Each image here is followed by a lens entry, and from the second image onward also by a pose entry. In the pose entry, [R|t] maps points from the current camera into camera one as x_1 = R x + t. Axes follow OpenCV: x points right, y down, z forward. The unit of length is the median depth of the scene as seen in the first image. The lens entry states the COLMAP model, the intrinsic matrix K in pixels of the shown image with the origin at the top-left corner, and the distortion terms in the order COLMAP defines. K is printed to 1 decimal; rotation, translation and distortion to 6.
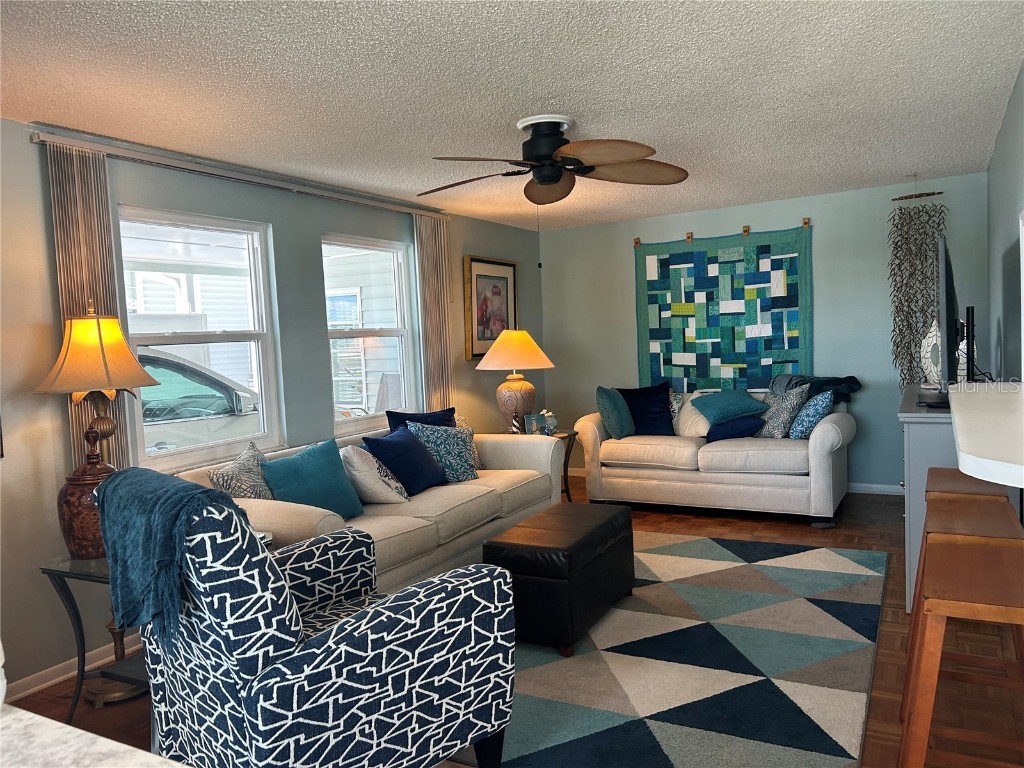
lens RADIAL K [[773.5, 0, 504.0], [0, 773.5, 387.1], [0, 0, 1]] dist [0.070210, -0.089308]
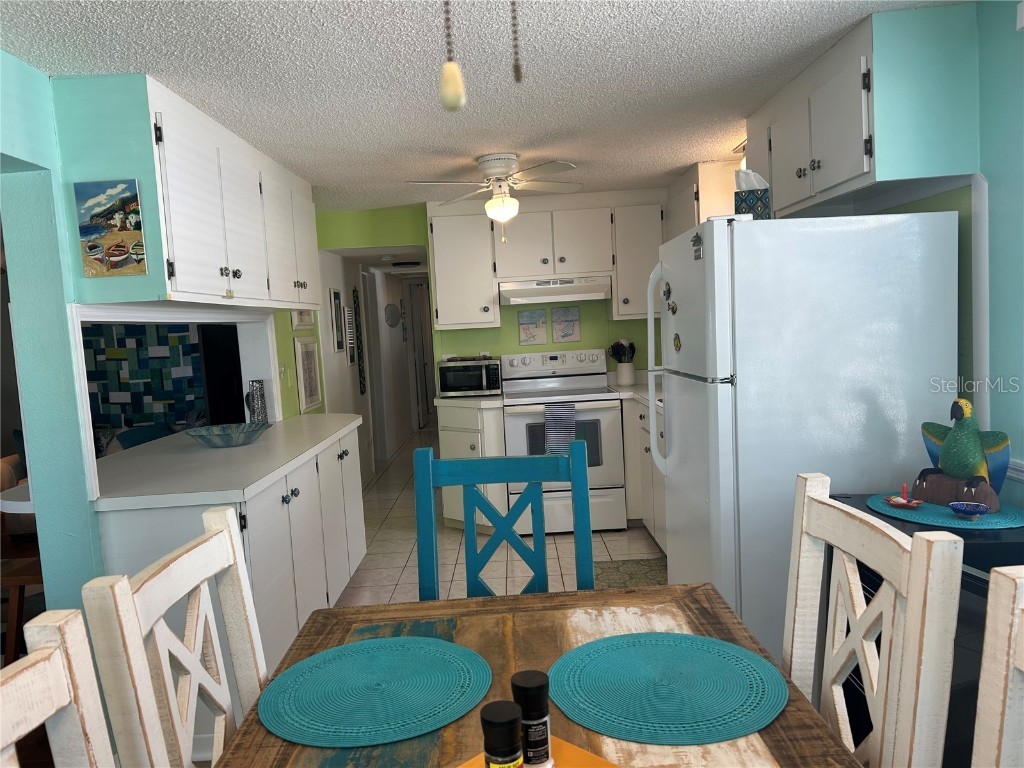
lens RADIAL K [[773.5, 0, 504.0], [0, 773.5, 387.1], [0, 0, 1]] dist [0.070210, -0.089308]
pose [[0.877940, -0.043091, 0.476828, 0.192035], [0.048564, 0.998820, 0.000848, -0.026596], [-0.476301, 0.022412, 0.878996, -0.287076]]
